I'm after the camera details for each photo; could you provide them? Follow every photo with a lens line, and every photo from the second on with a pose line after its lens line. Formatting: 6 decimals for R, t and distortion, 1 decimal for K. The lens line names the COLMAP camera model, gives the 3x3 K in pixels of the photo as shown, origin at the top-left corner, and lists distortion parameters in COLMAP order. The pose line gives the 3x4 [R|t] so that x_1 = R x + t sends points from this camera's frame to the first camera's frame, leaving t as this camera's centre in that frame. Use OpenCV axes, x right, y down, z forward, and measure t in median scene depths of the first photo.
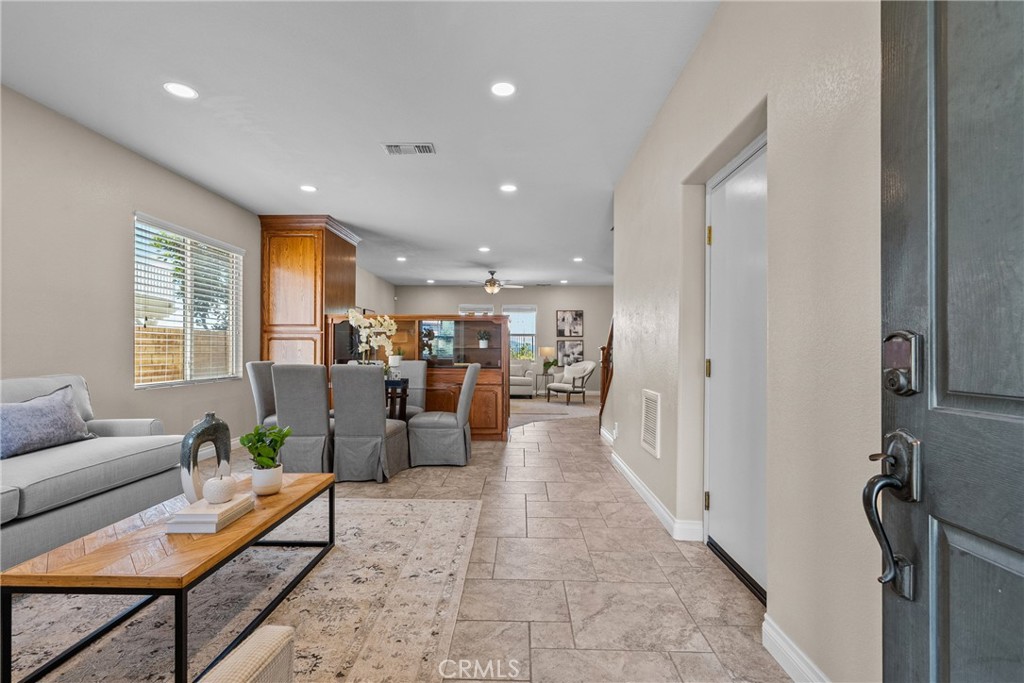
lens RADIAL K [[465.6, 0, 517.4], [0, 465.6, 345.9], [0, 0, 1]] dist [-0.009374, 0.004238]
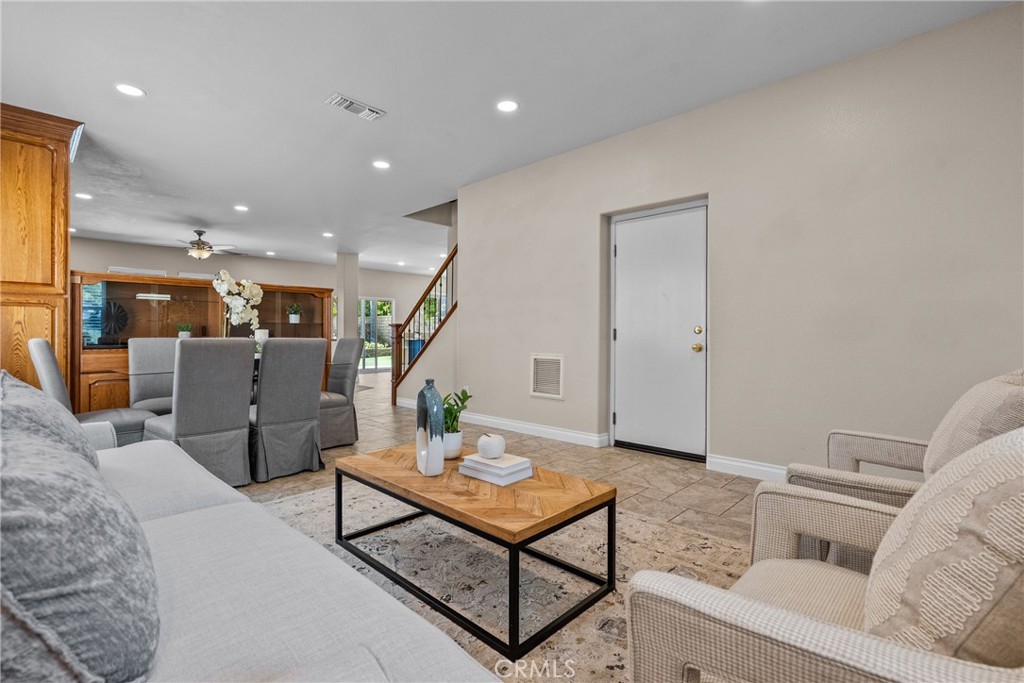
lens RADIAL K [[465.6, 0, 509.6], [0, 465.6, 337.7], [0, 0, 1]] dist [-0.009374, 0.004238]
pose [[0.682059, -0.010219, 0.731226, -1.036674], [-0.003199, 0.999851, 0.016958, 0.036023], [-0.731290, -0.013906, 0.681924, 0.194440]]
